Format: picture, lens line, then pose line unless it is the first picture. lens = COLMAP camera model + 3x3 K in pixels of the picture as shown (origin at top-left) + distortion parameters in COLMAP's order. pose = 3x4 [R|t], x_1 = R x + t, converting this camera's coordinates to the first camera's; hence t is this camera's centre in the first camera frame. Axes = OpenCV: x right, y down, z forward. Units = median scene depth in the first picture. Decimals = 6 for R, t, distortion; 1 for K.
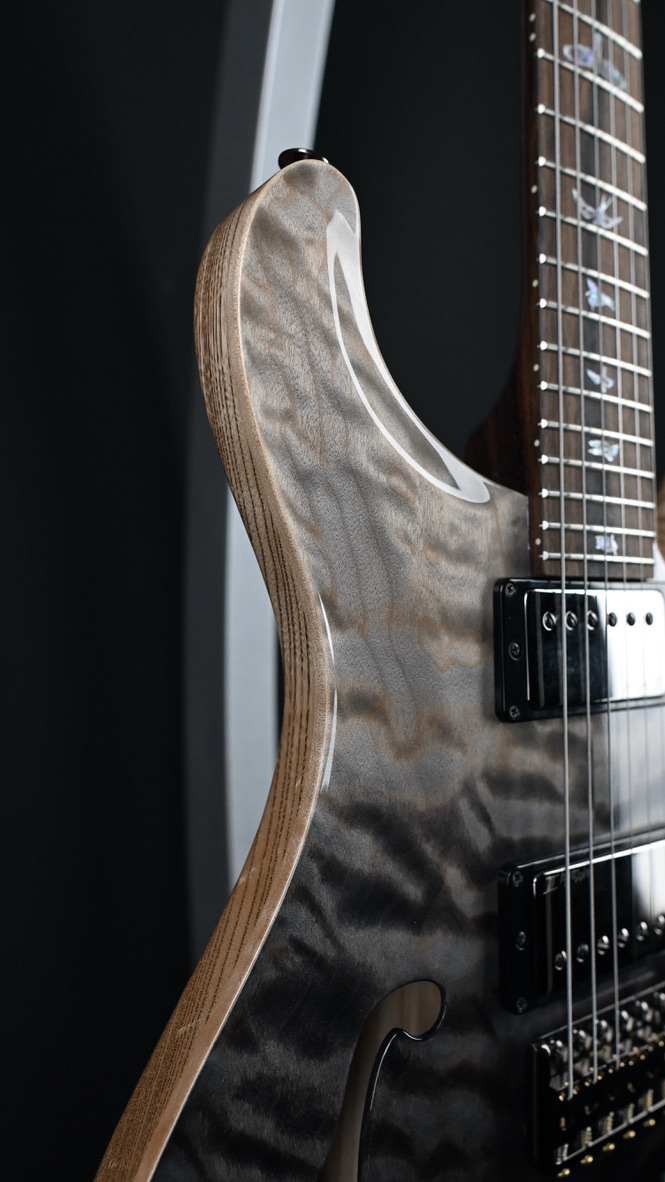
lens RADIAL K [[817.8, 0, 380.7], [0, 817.8, 590.0], [0, 0, 1]] dist [0.003772, 0.000084]
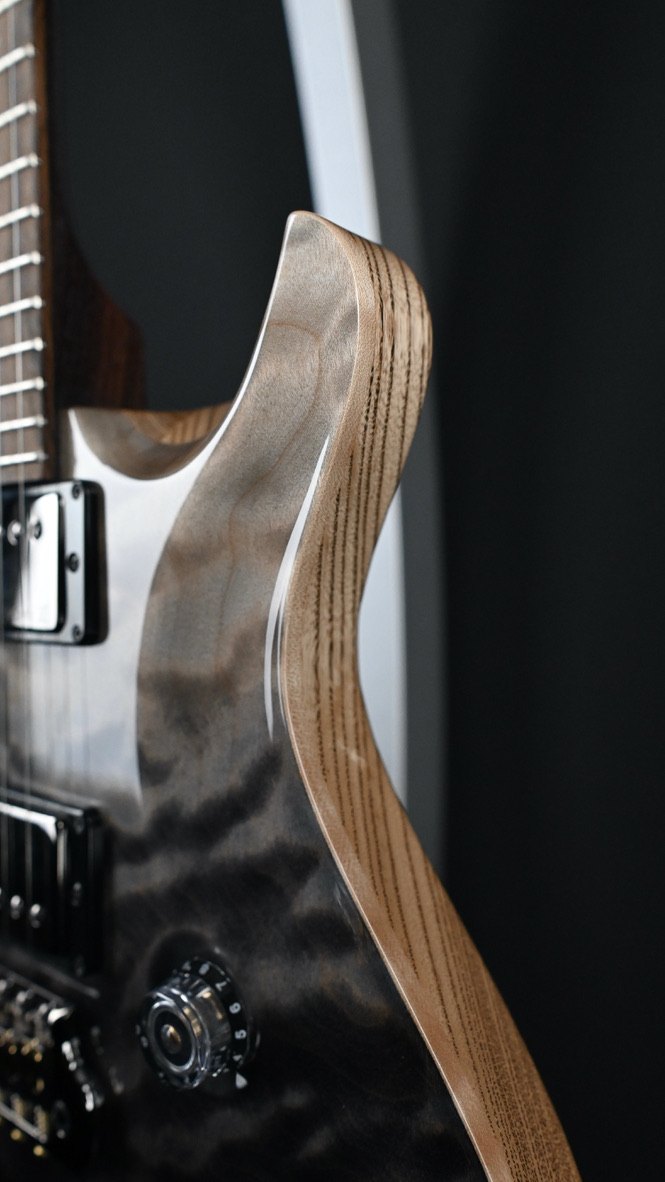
lens RADIAL K [[792.4, 0, 330.5], [0, 792.4, 570.1], [0, 0, 1]] dist [0.003935, -0.001775]
pose [[0.299065, 0.011773, -0.954160, 1.368621], [0.050076, 0.998352, 0.028014, 0.078991], [0.952918, -0.056159, 0.297982, 1.256962]]
